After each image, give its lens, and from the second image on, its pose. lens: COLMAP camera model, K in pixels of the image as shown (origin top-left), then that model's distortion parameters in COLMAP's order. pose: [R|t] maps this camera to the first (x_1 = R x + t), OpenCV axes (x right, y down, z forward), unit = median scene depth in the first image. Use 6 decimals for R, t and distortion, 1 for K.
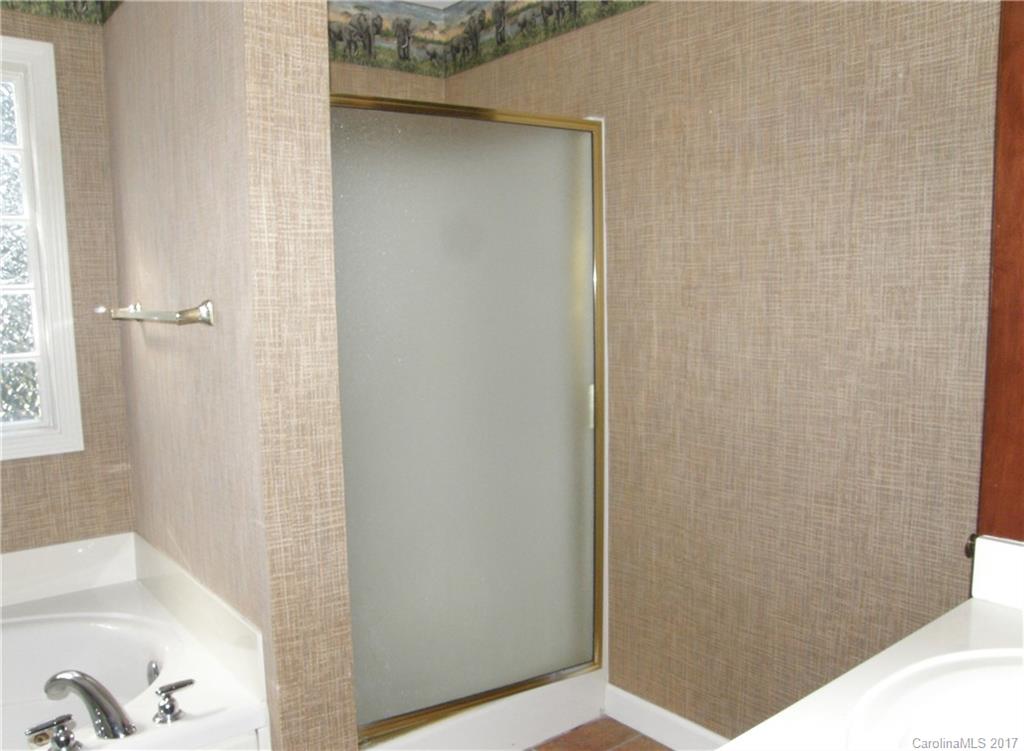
lens RADIAL K [[839.3, 0, 532.4], [0, 839.3, 389.4], [0, 0, 1]] dist [-0.143256, 0.091590]
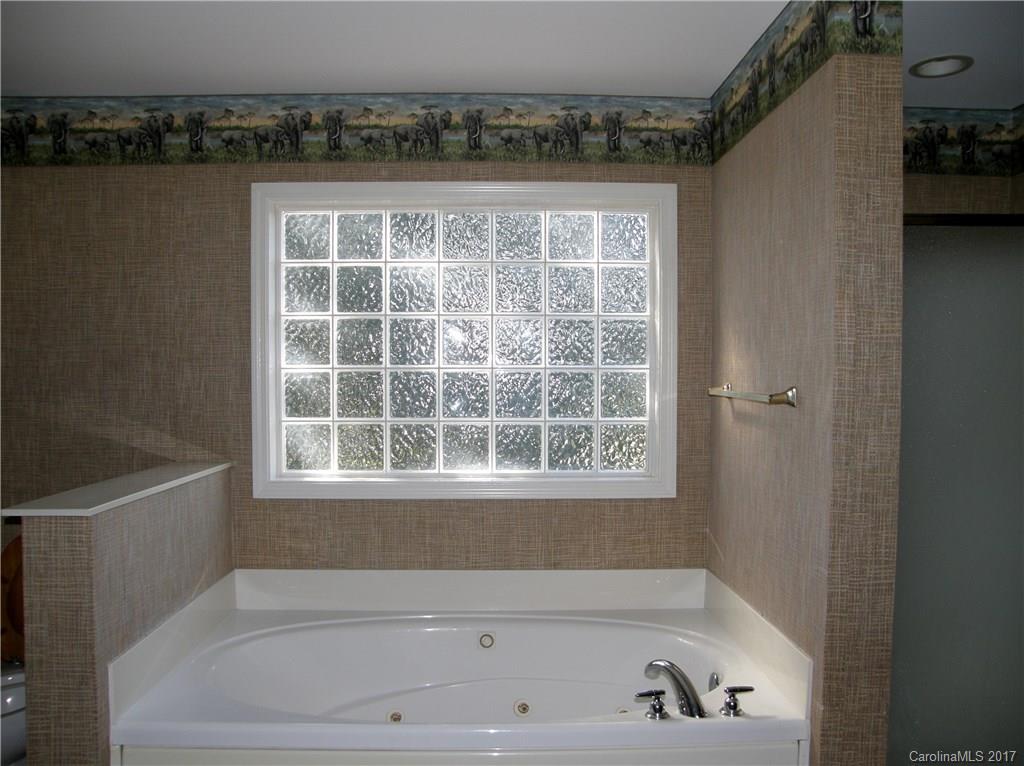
lens RADIAL K [[831.5, 0, 525.3], [0, 831.5, 399.8], [0, 0, 1]] dist [-0.162512, 0.141582]
pose [[0.800004, 0.044126, -0.598371, 0.027509], [-0.089011, 0.994985, -0.045631, 0.004526], [0.593356, 0.089766, 0.799919, -0.252640]]
